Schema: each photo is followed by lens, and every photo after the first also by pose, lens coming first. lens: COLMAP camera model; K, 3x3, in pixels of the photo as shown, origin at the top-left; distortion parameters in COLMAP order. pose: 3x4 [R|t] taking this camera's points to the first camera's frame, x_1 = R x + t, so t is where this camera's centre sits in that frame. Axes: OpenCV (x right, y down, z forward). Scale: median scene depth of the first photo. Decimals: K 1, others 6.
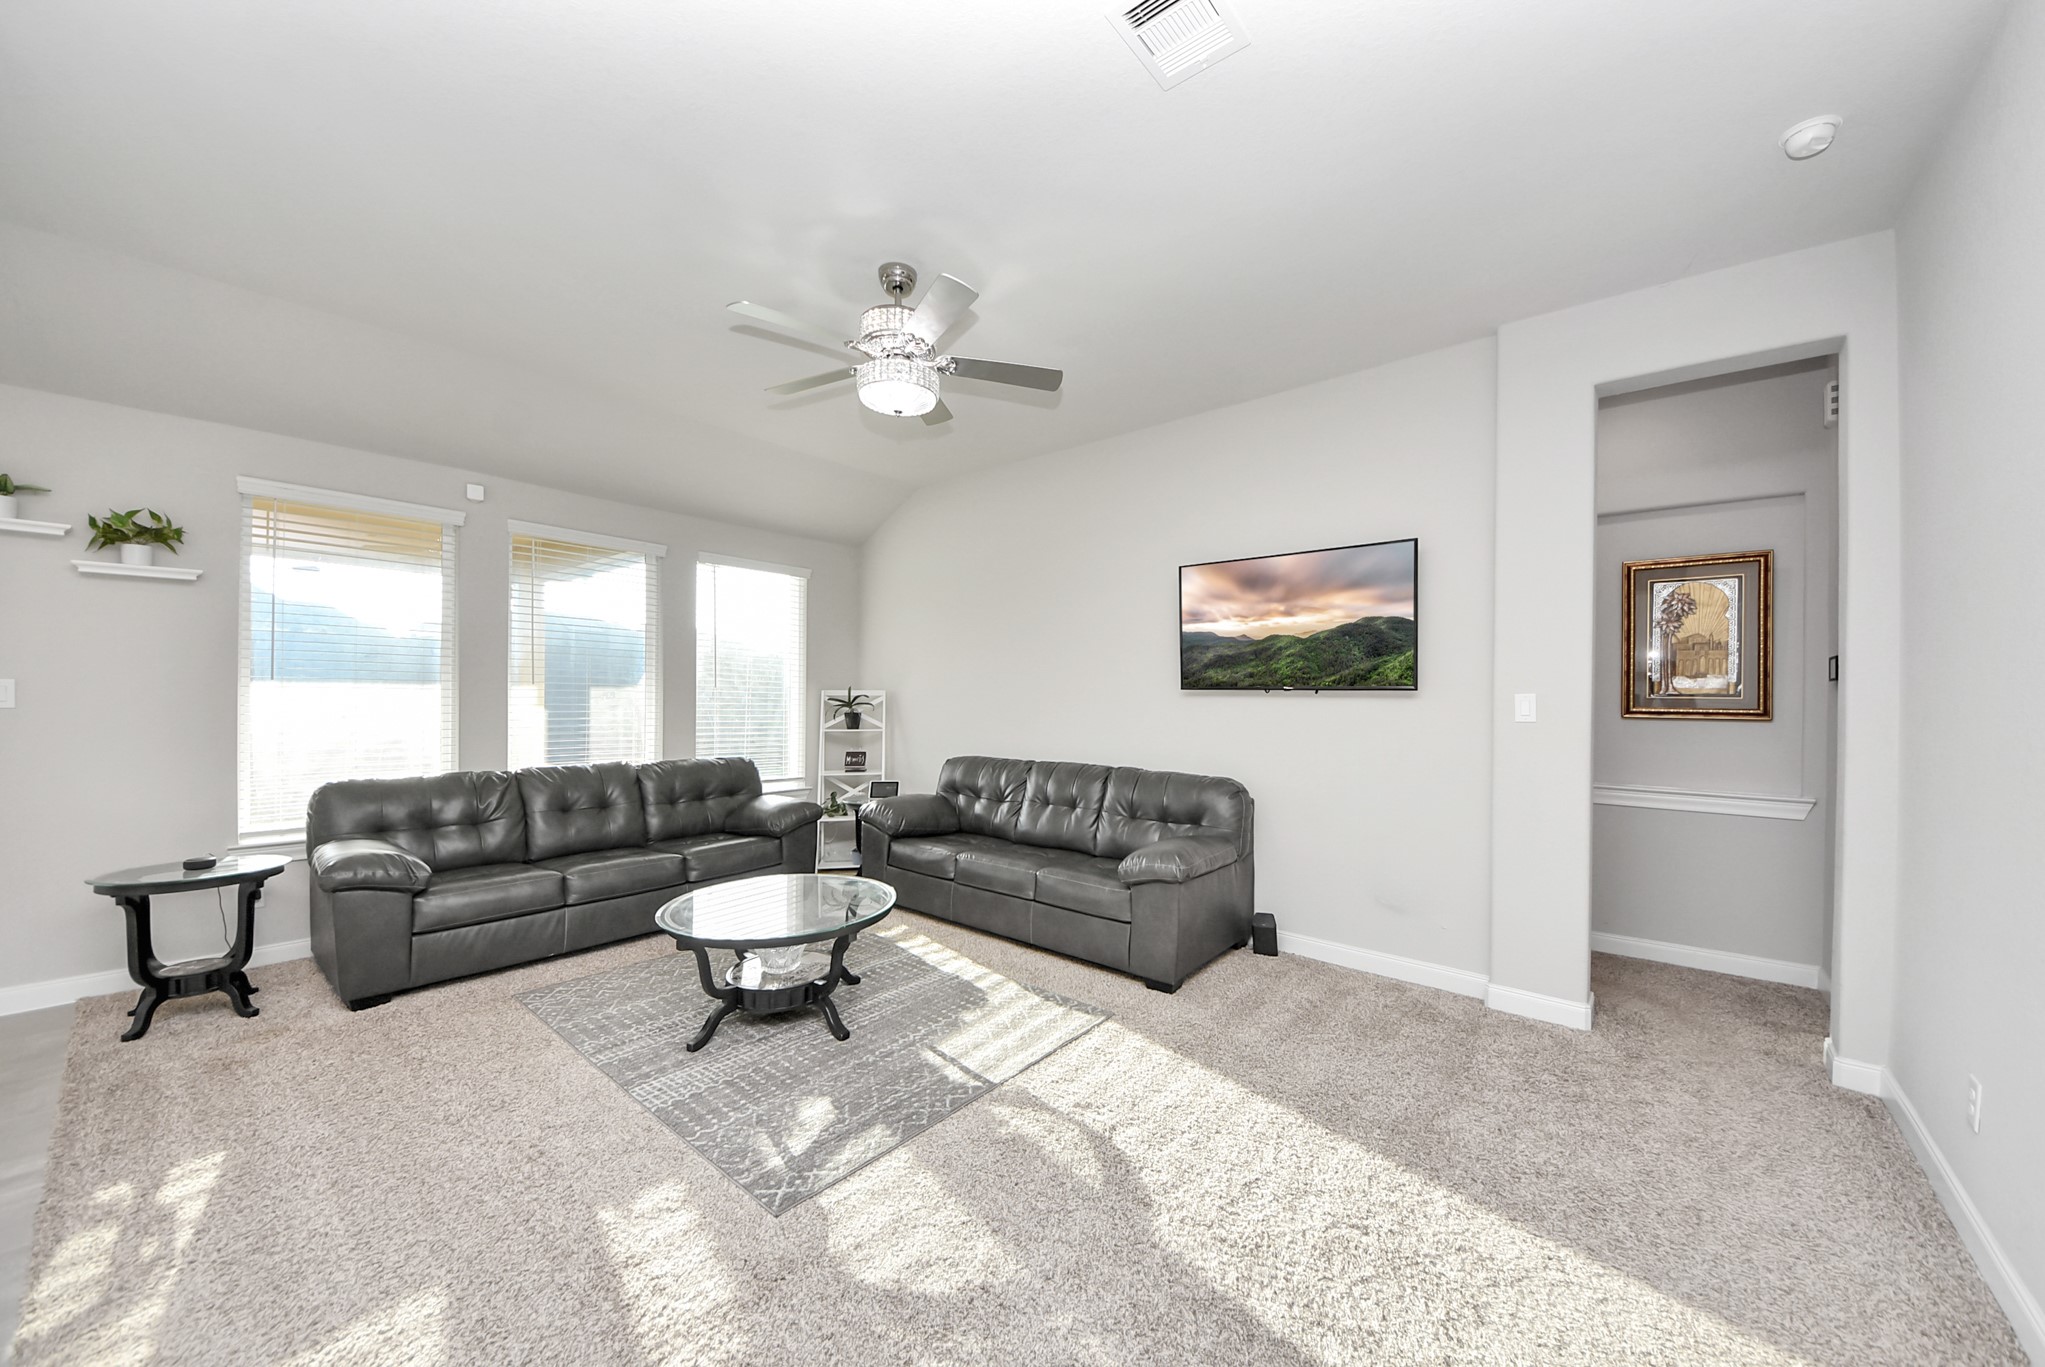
lens RADIAL K [[723.6, 0, 1037.9], [0, 723.6, 691.7], [0, 0, 1]] dist [-0.000412, -0.007032]
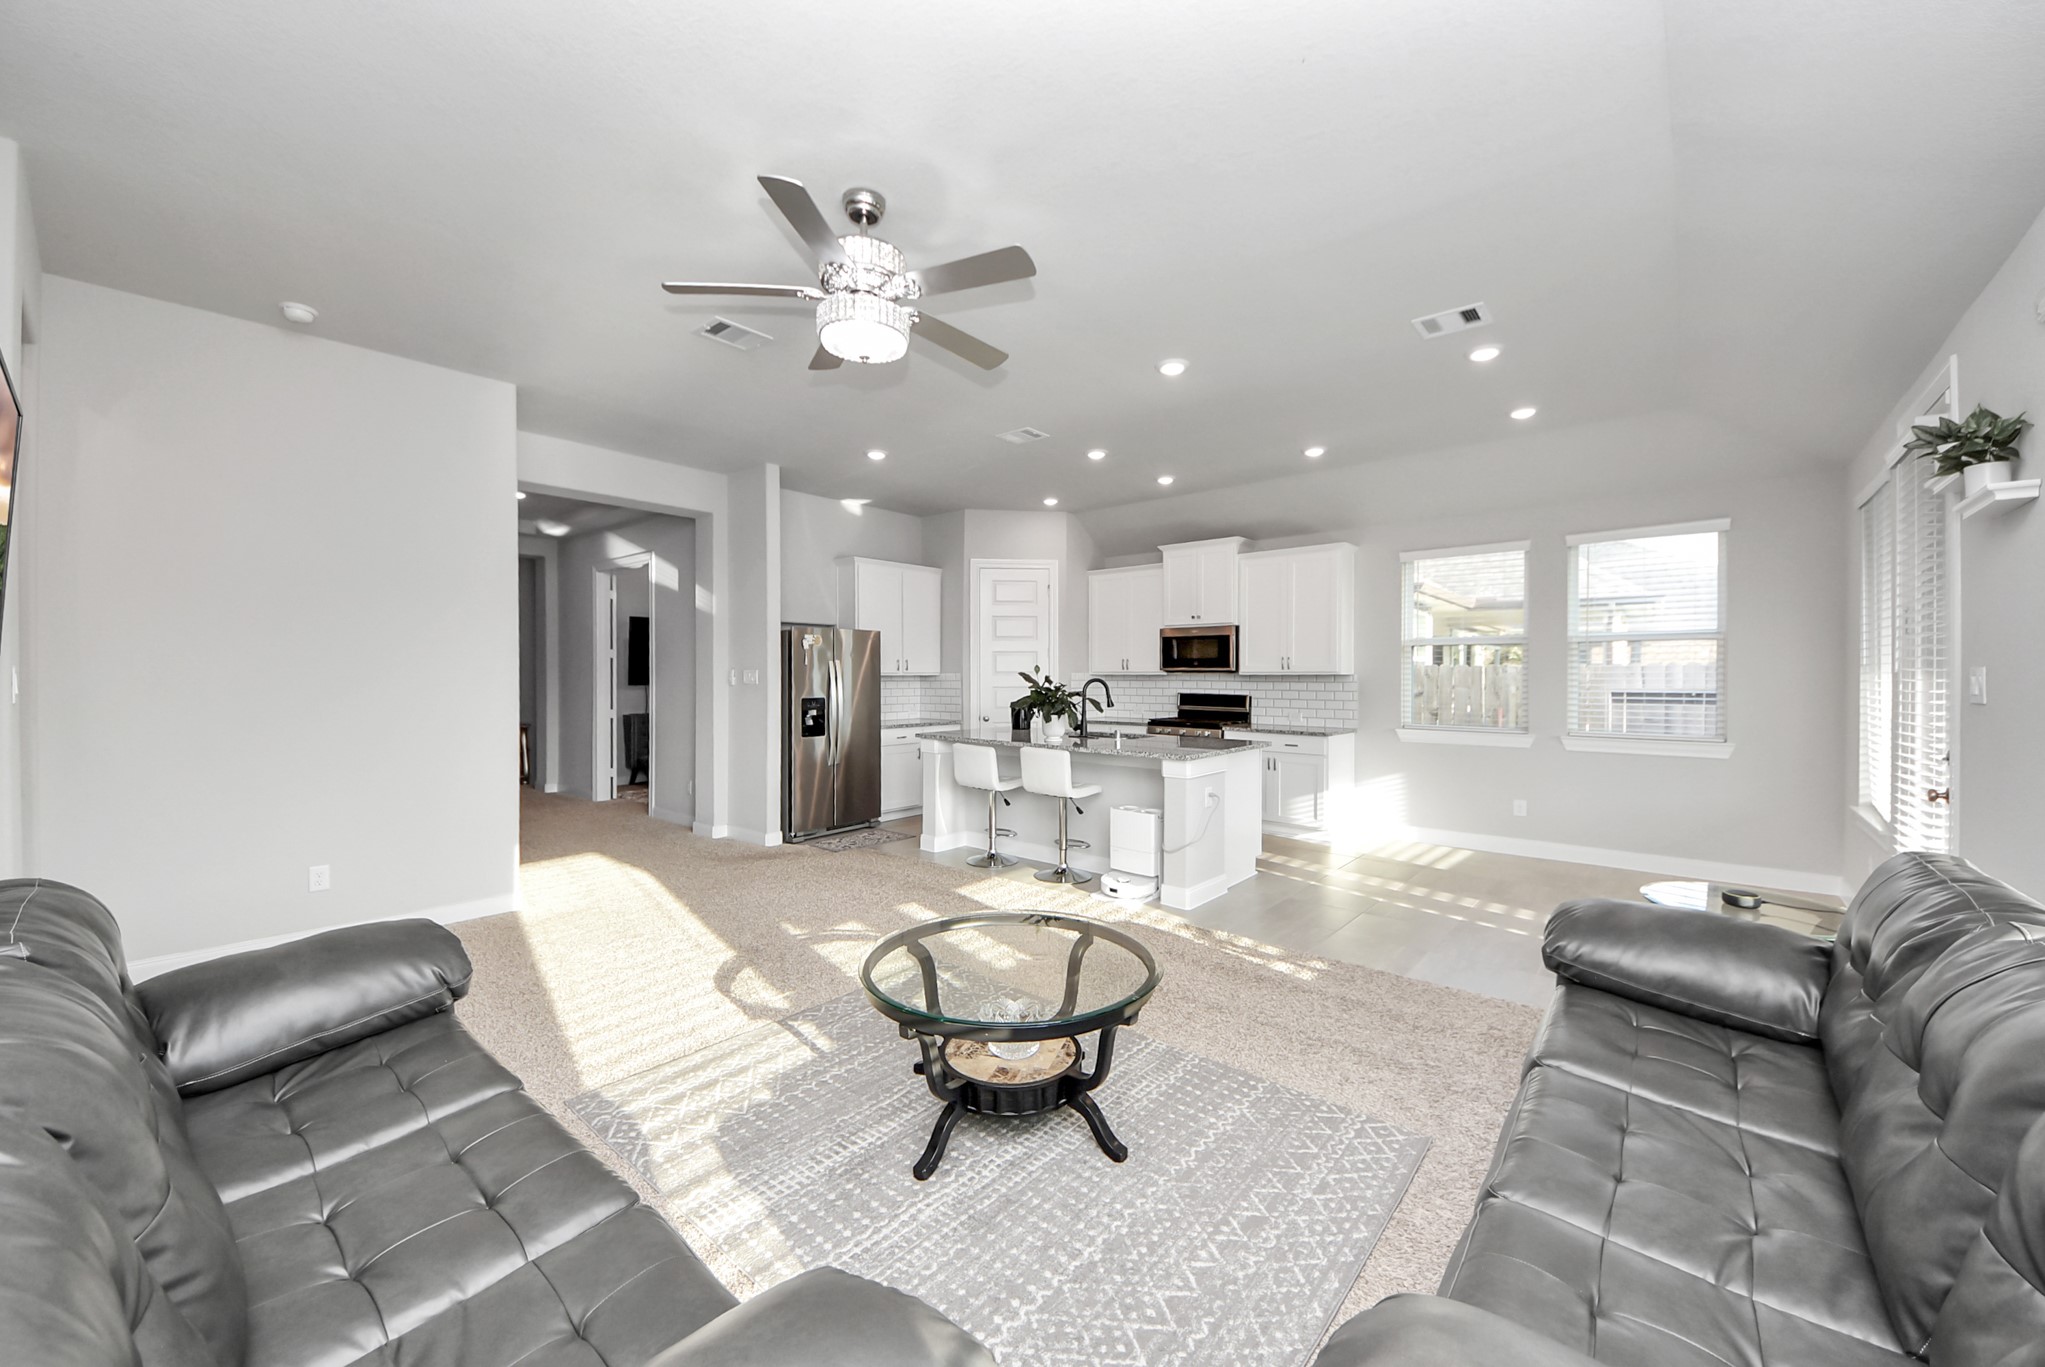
lens RADIAL K [[773.6, 0, 1032.4], [0, 773.6, 666.0], [0, 0, 1]] dist [-0.000779, -0.000138]
pose [[-0.999652, -0.008480, 0.024990, -0.336762], [-0.008650, 0.999940, -0.006709, -0.006797], [-0.024932, -0.006923, -0.999665, 1.529252]]
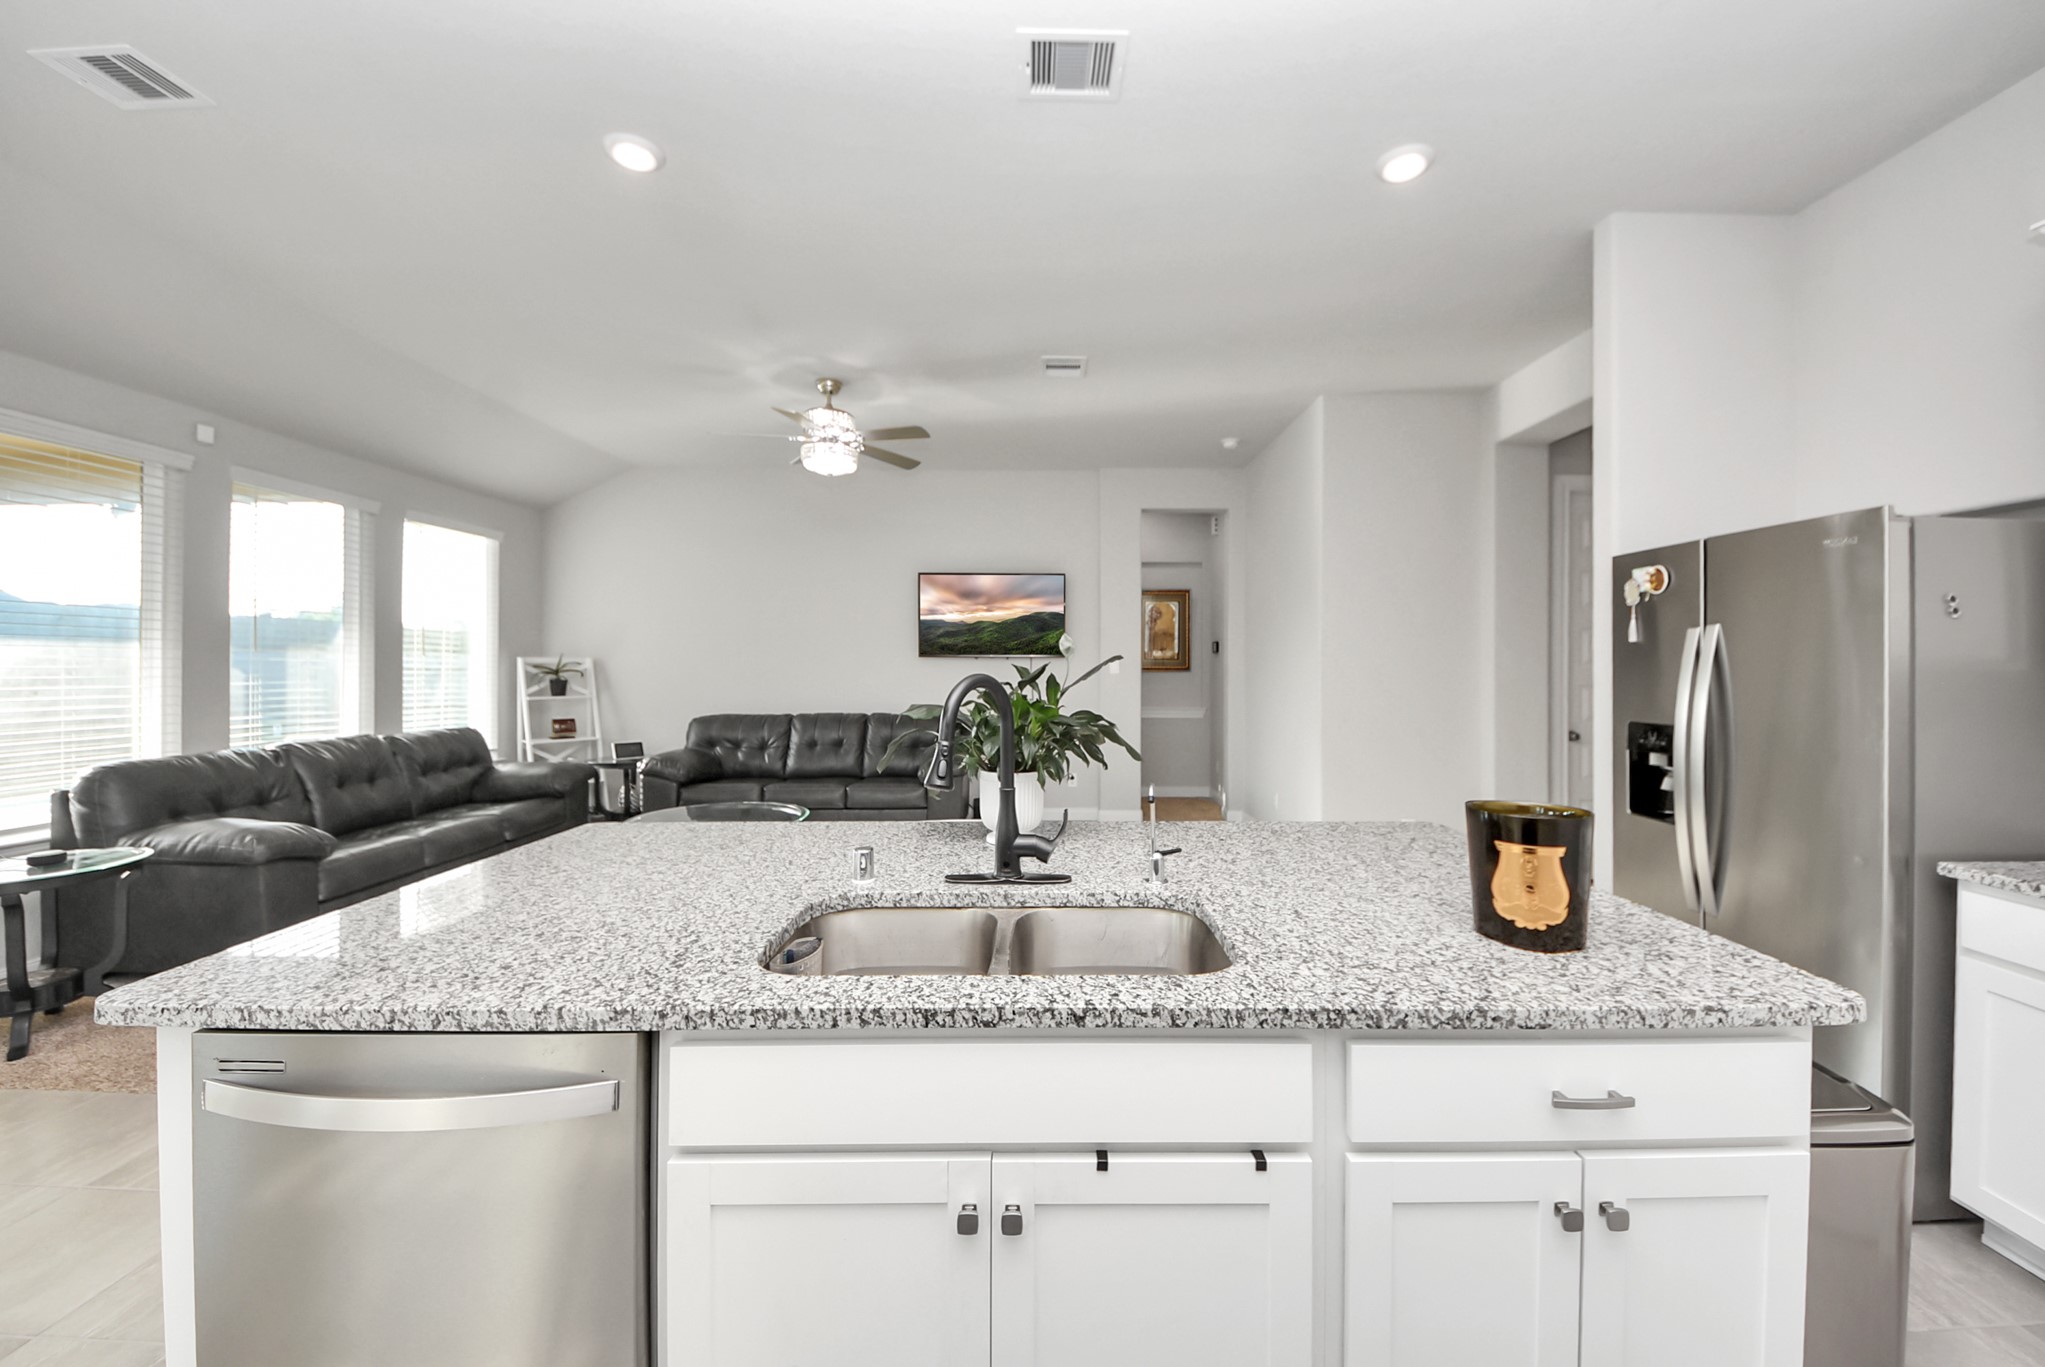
lens RADIAL K [[773.6, 0, 1032.4], [0, 773.6, 666.0], [0, 0, 1]] dist [-0.000779, -0.000138]
pose [[0.775784, -0.009227, 0.630931, -0.688390], [-0.000053, 0.999892, 0.014688, -0.010561], [-0.630999, -0.011428, 0.775700, -0.405497]]
